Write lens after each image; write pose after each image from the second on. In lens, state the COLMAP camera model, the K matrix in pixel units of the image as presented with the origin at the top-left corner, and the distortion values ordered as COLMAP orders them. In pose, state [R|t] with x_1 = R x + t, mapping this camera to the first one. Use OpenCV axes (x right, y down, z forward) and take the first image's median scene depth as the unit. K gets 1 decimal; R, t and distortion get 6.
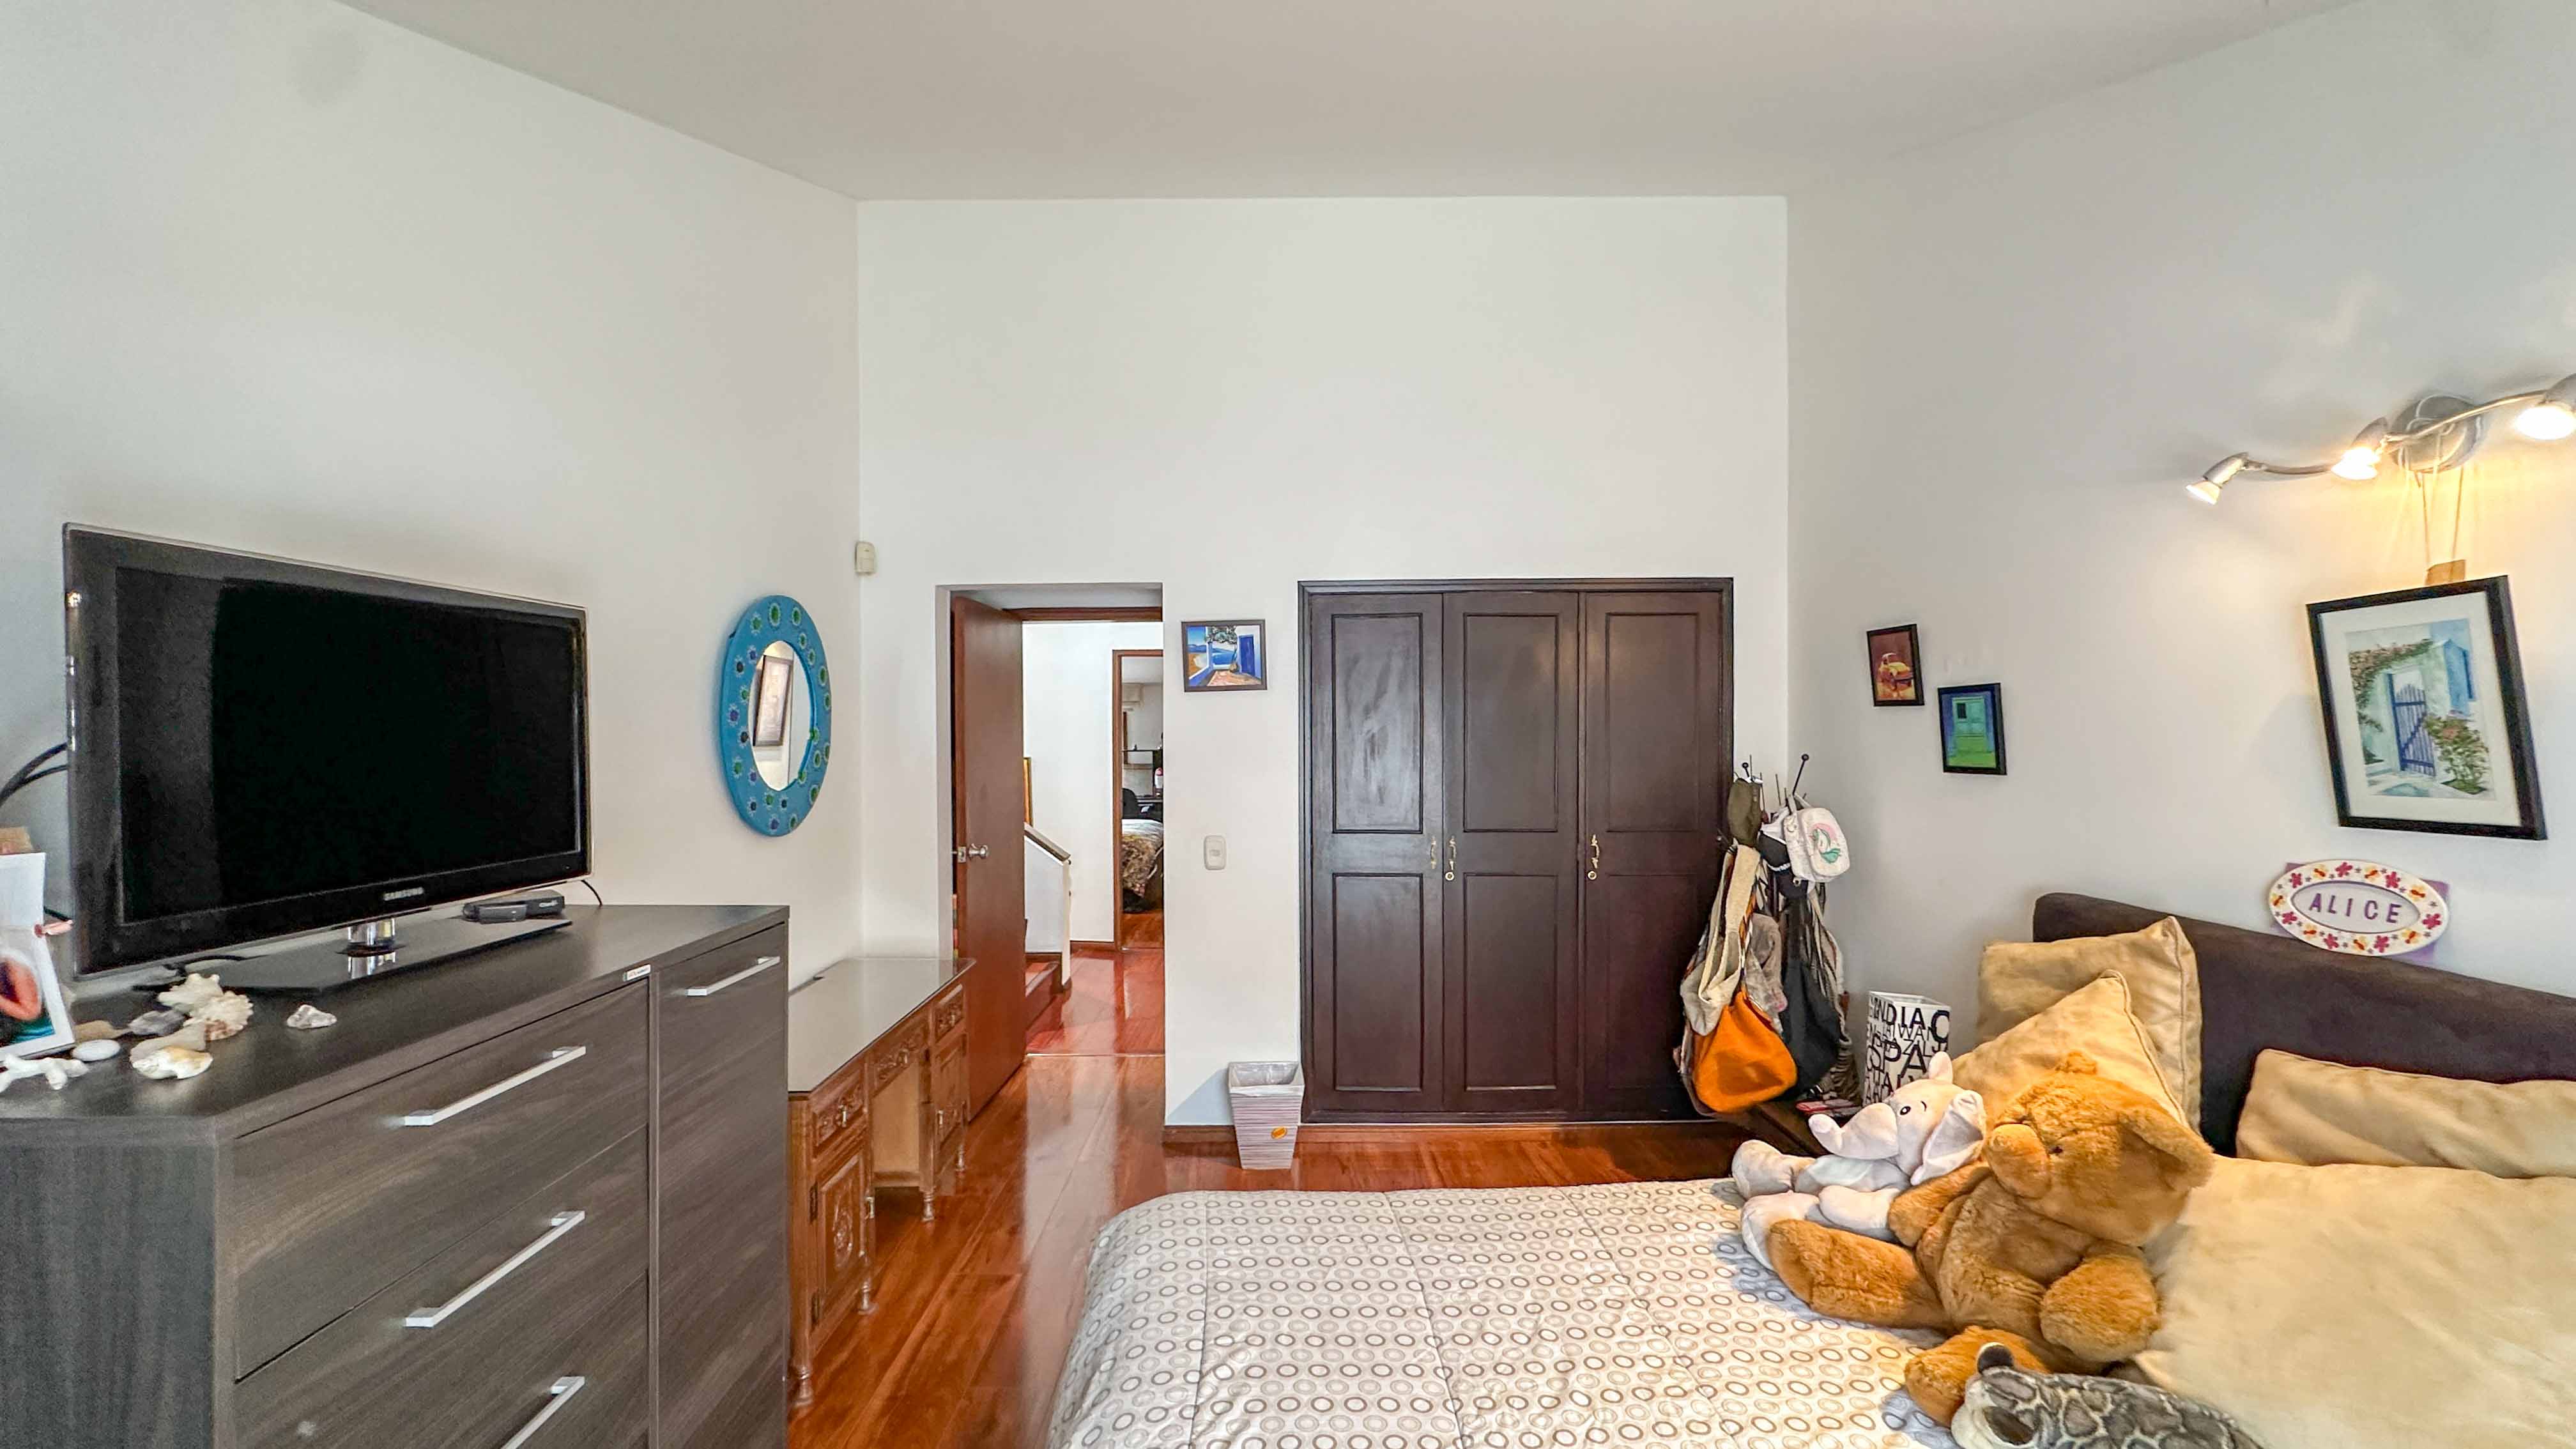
lens RADIAL K [[1048.5, 0, 1298.8], [0, 1048.5, 727.0], [0, 0, 1]] dist [-0.001270, 0.000061]
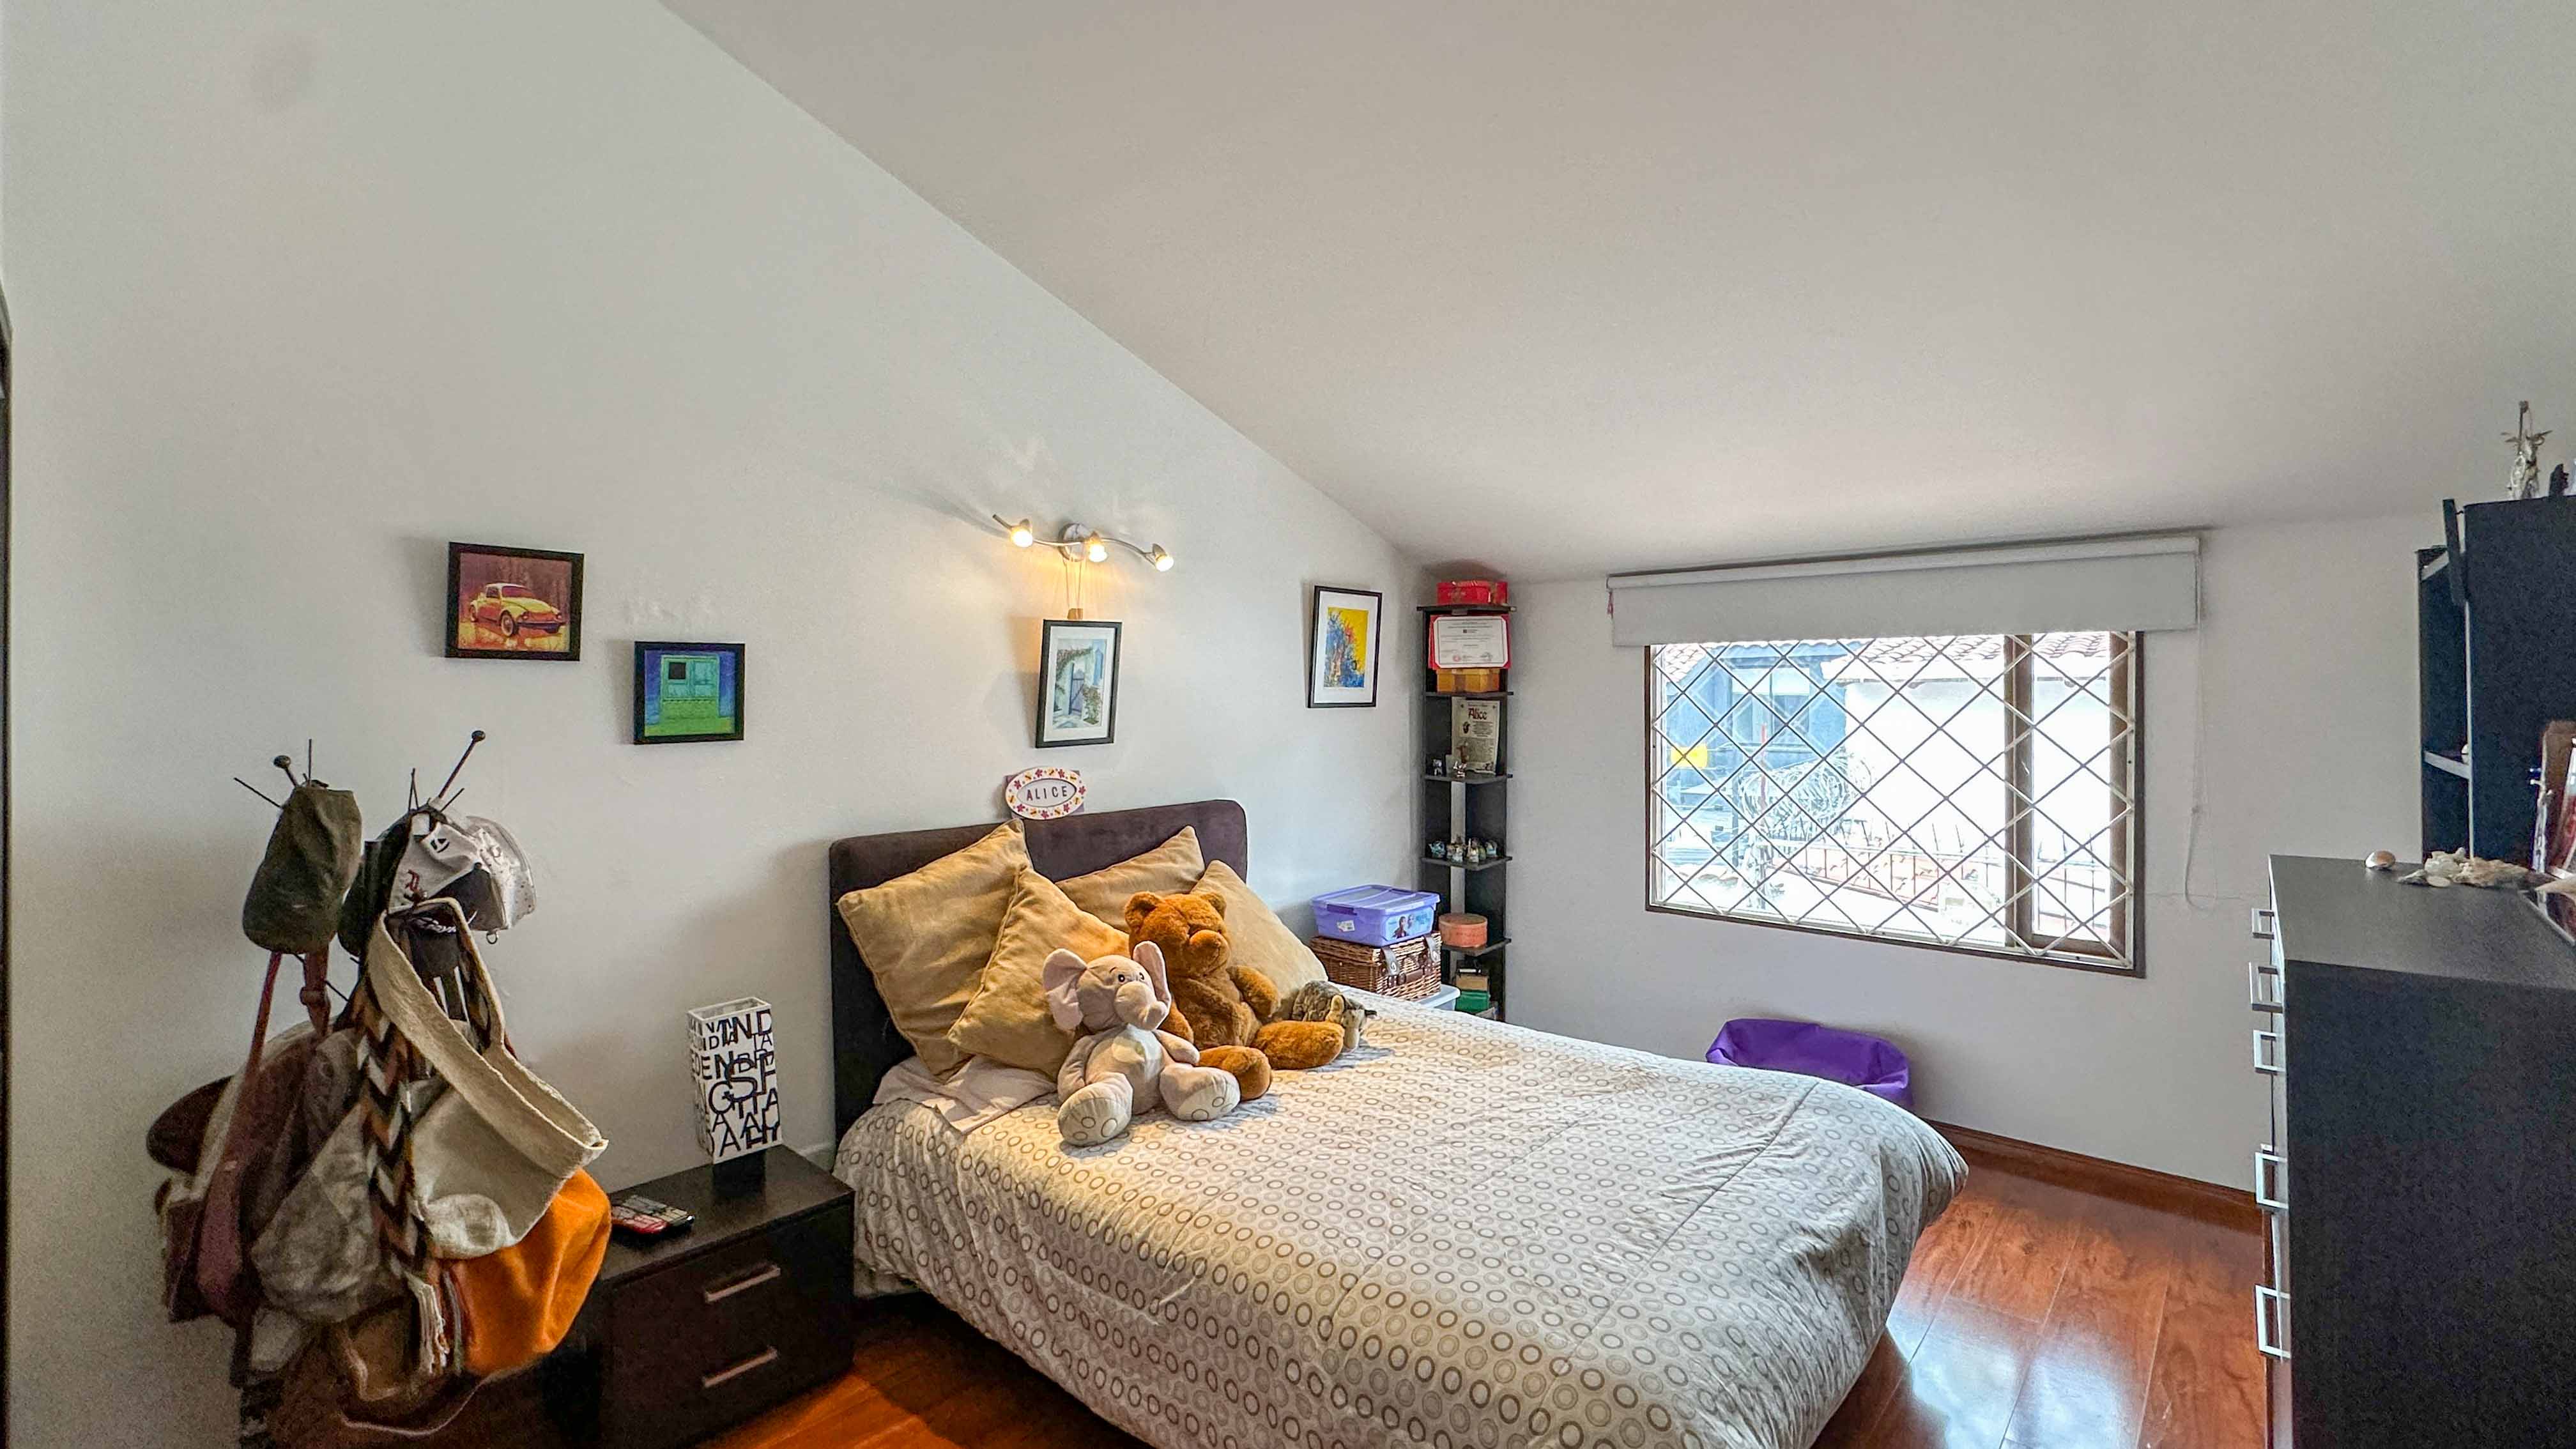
lens RADIAL K [[1048.5, 0, 1310.6], [0, 1048.5, 706.7], [0, 0, 1]] dist [-0.001270, 0.000061]
pose [[-0.732039, -0.002888, 0.681256, -0.517200], [0.002556, 0.999972, 0.006985, 0.014323], [-0.681258, 0.006855, -0.732012, 1.945577]]
